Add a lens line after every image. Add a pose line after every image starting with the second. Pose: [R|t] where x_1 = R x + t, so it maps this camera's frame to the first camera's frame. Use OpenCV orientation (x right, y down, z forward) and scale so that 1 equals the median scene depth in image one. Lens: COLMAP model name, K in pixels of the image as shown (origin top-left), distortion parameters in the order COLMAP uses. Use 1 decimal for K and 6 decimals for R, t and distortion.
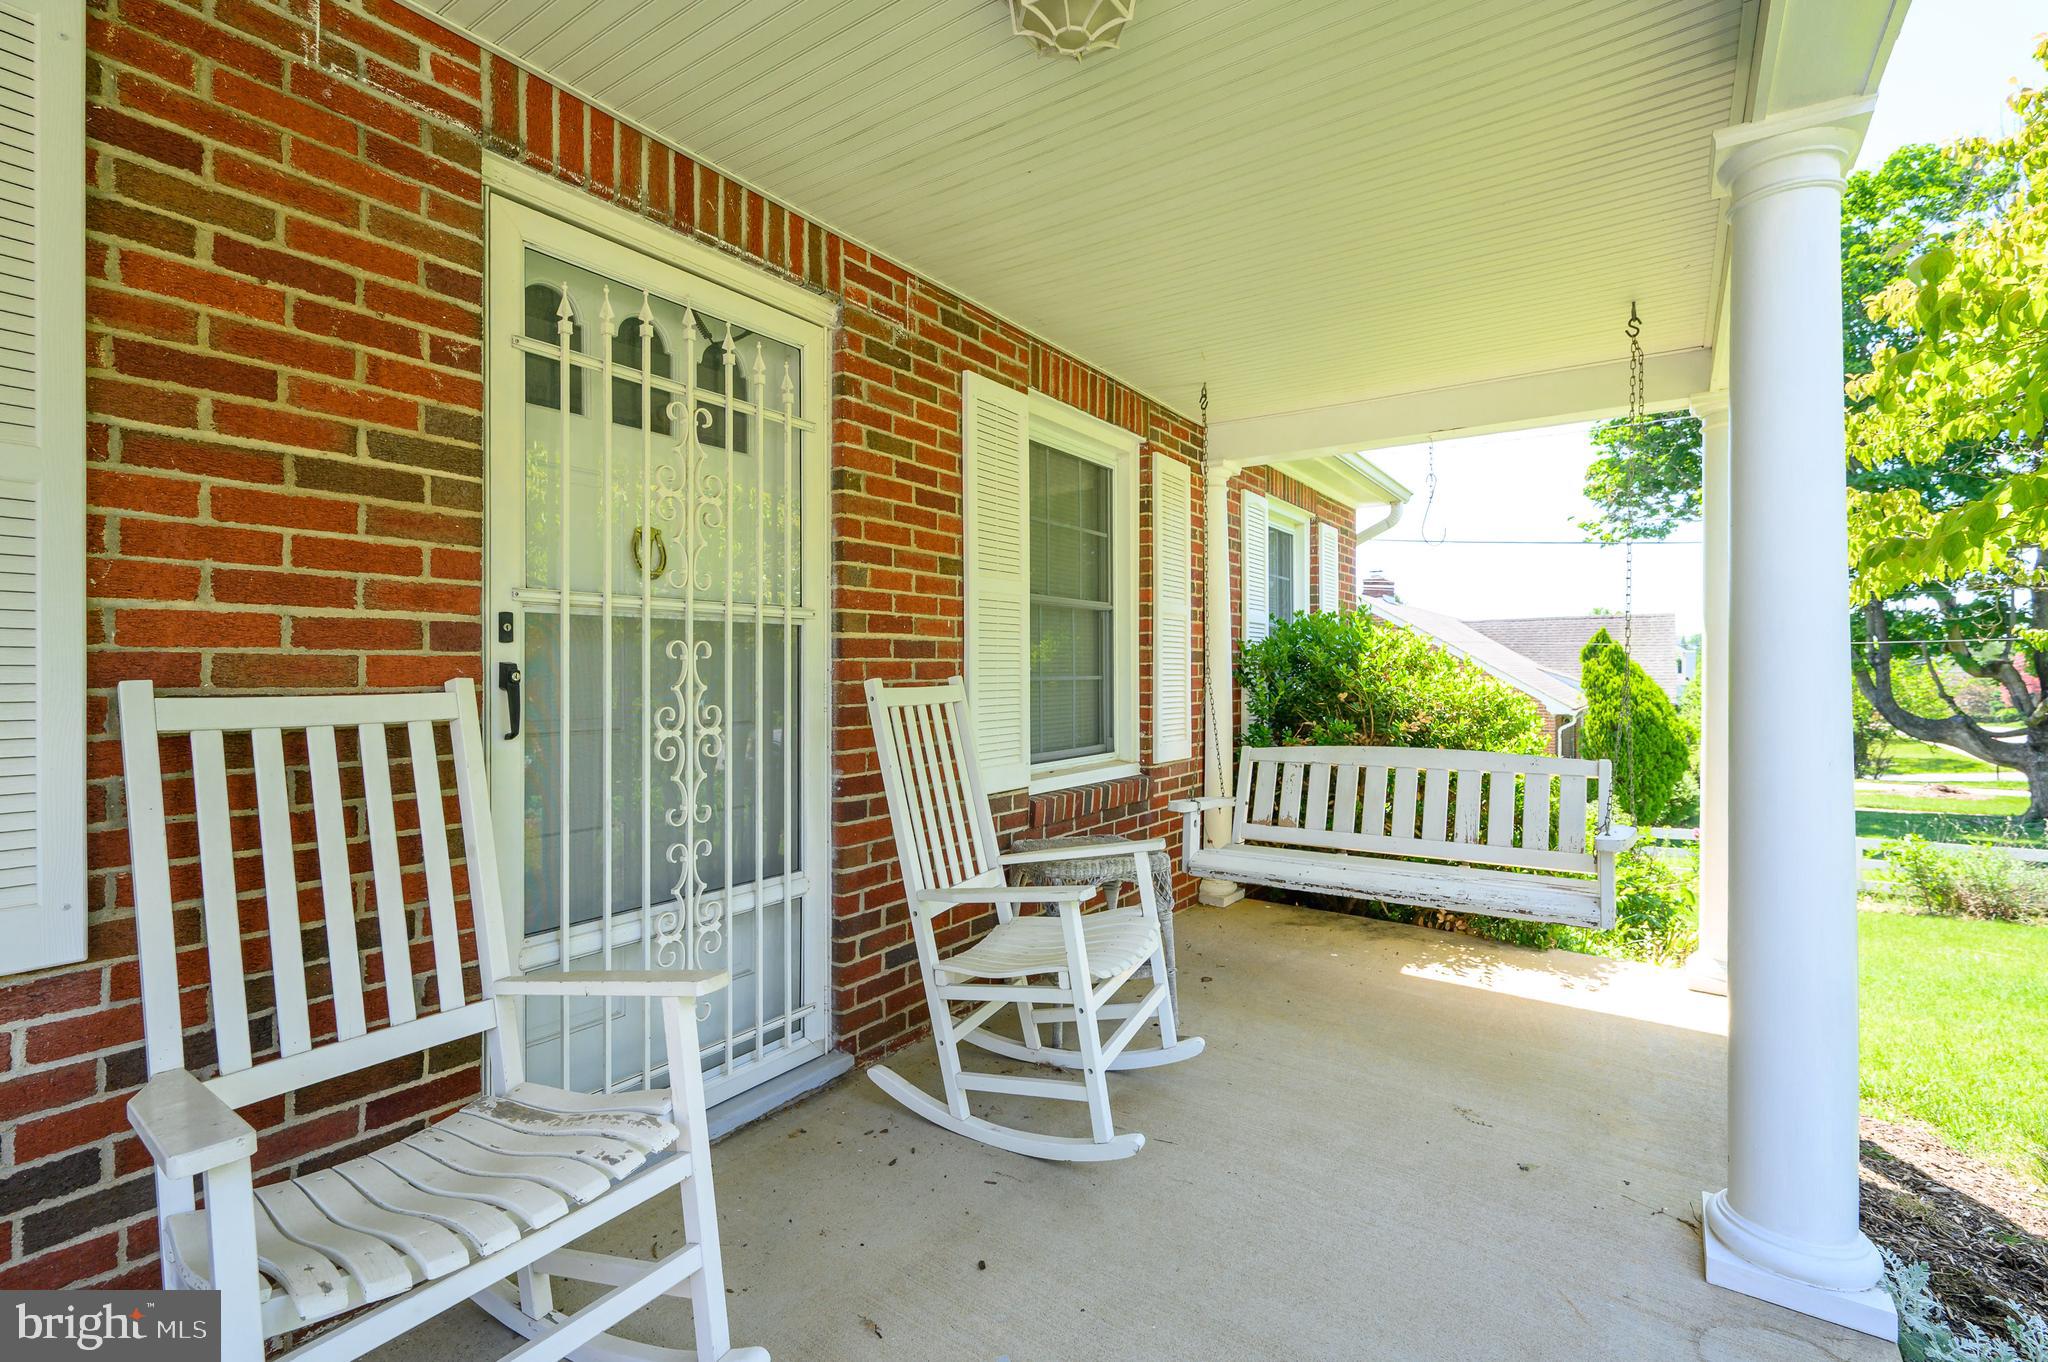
lens RADIAL K [[949.7, 0, 1037.6], [0, 949.7, 675.4], [0, 0, 1]] dist [0.000350, -0.000281]
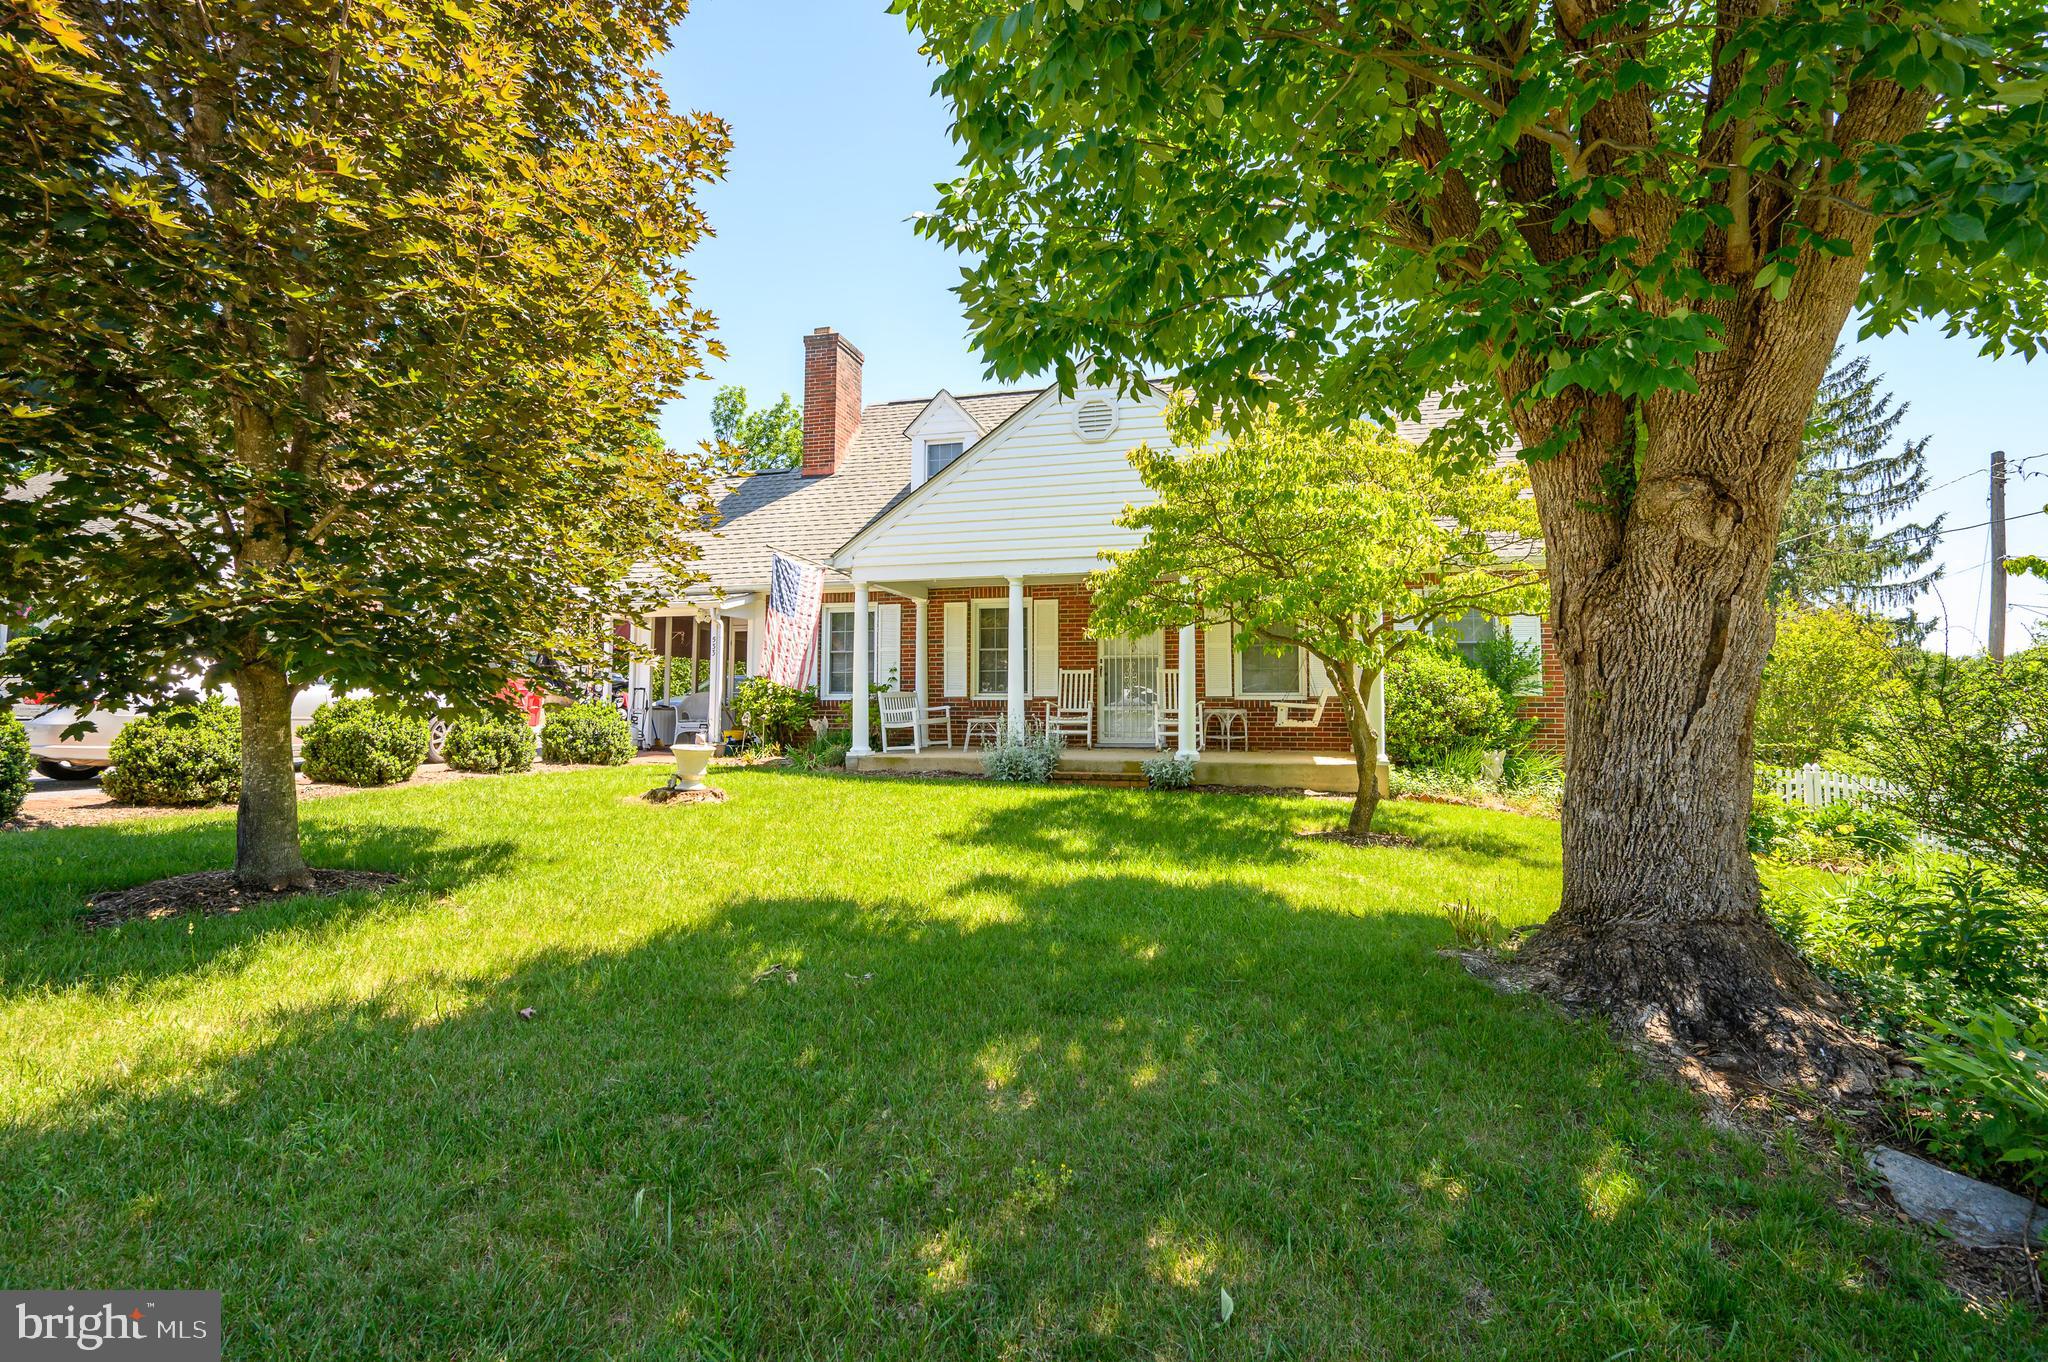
lens RADIAL K [[949.7, 0, 1015.1], [0, 949.7, 647.0], [0, 0, 1]] dist [0.000350, -0.000281]
pose [[0.317893, -0.059081, -0.946284, 5.136212], [-0.008451, 0.997840, -0.065139, 0.267774], [0.948089, 0.028704, 0.316707, -1.603581]]
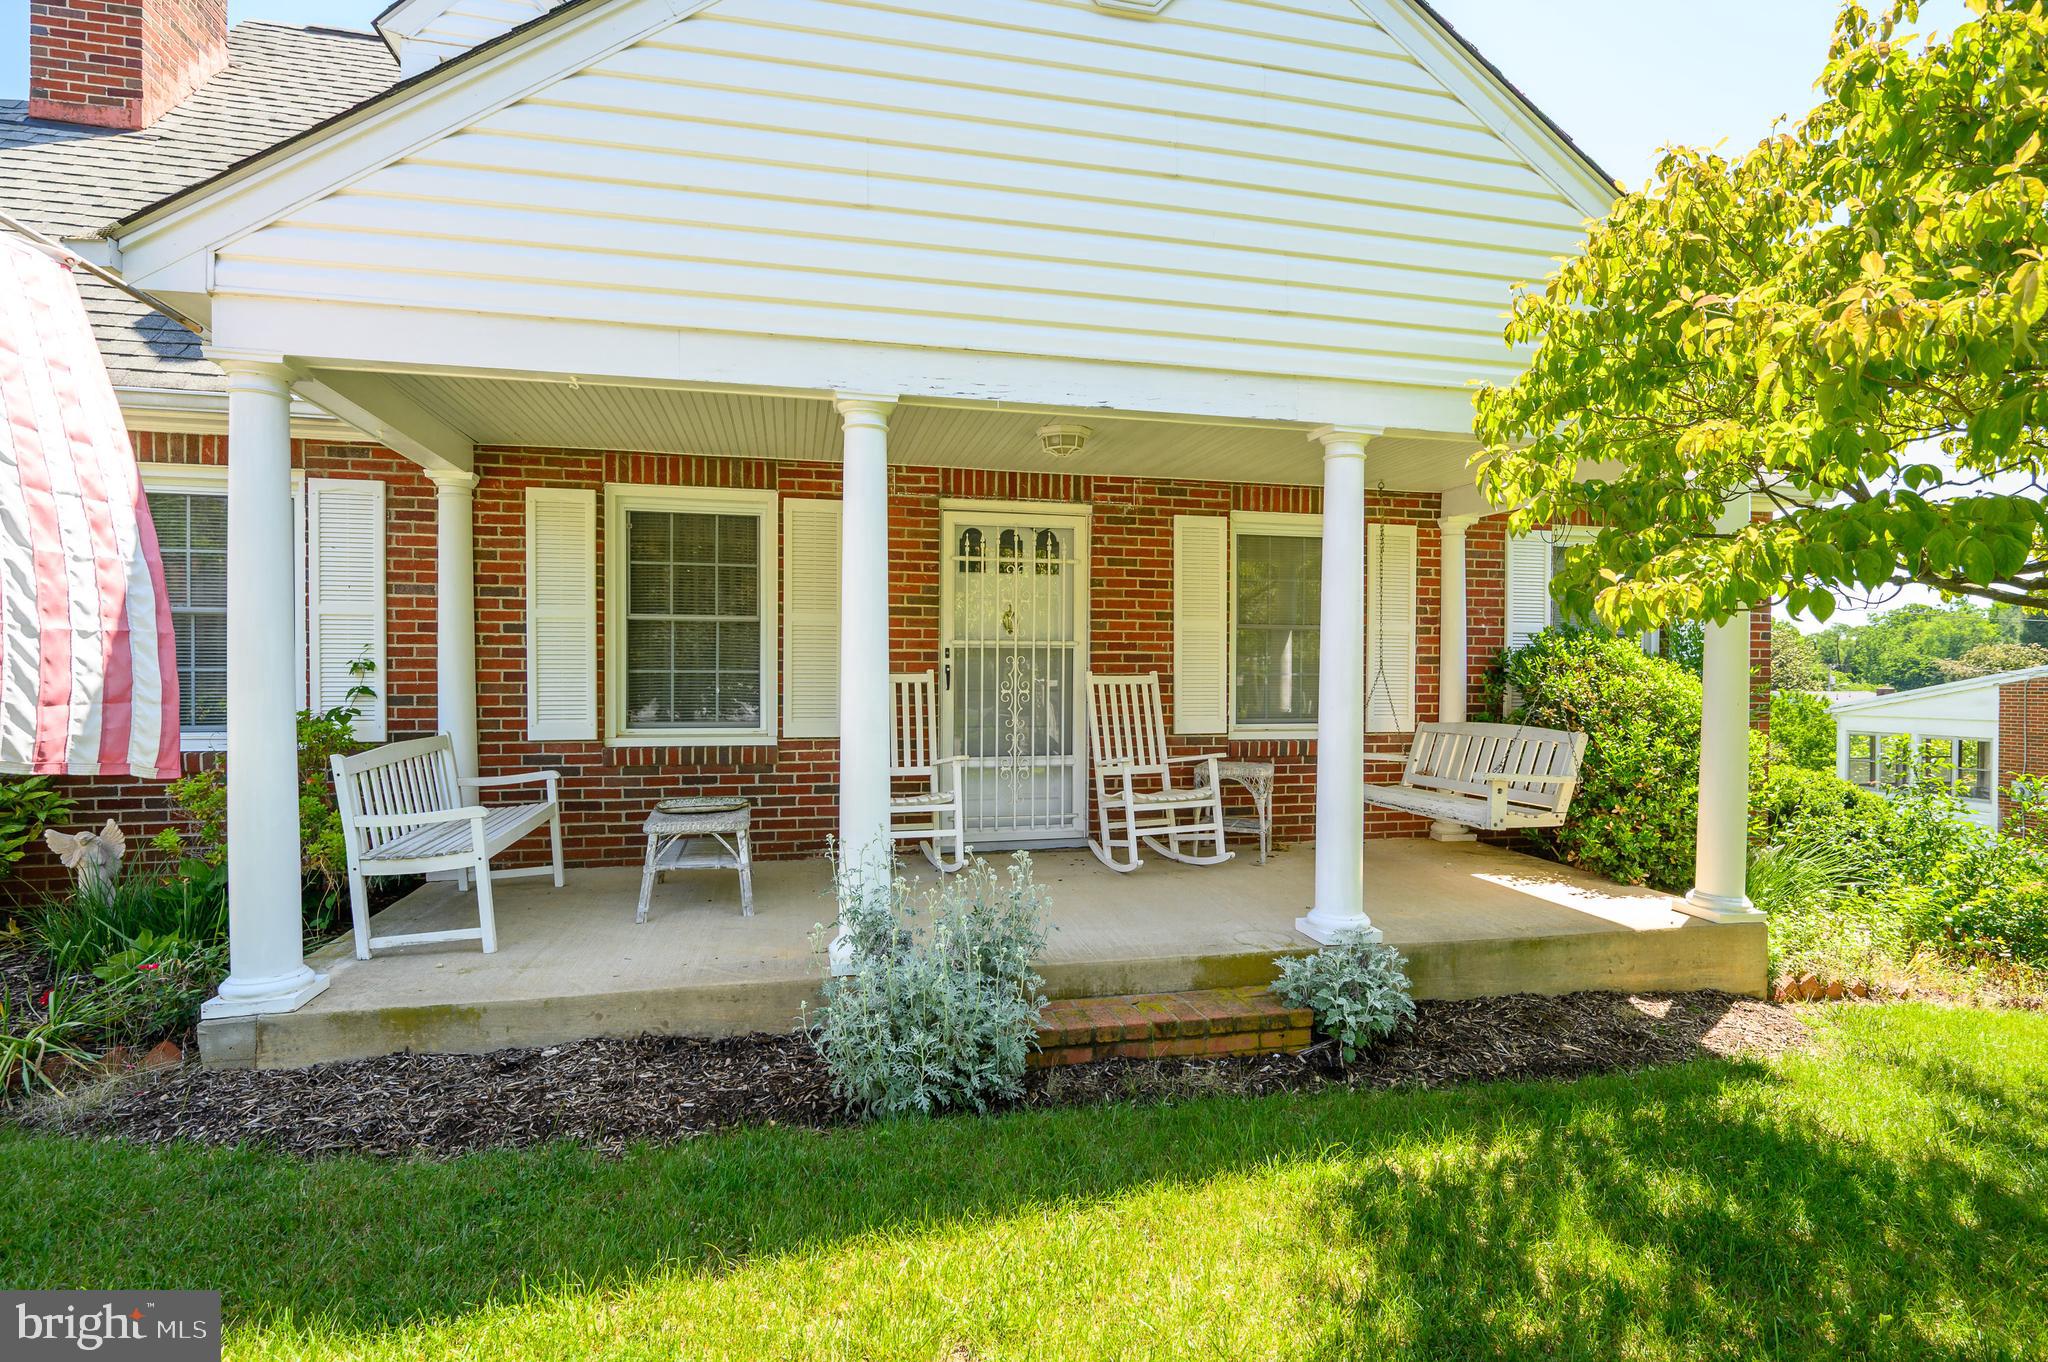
lens RADIAL K [[1059.7, 0, 1023.9], [0, 1059.7, 685.2], [0, 0, 1]] dist [0.008994, -0.003181]
pose [[0.726360, 0.008932, -0.687256, 1.659979], [-0.007798, 0.999958, 0.004754, 0.028857], [0.687270, 0.001906, 0.726399, -1.101162]]
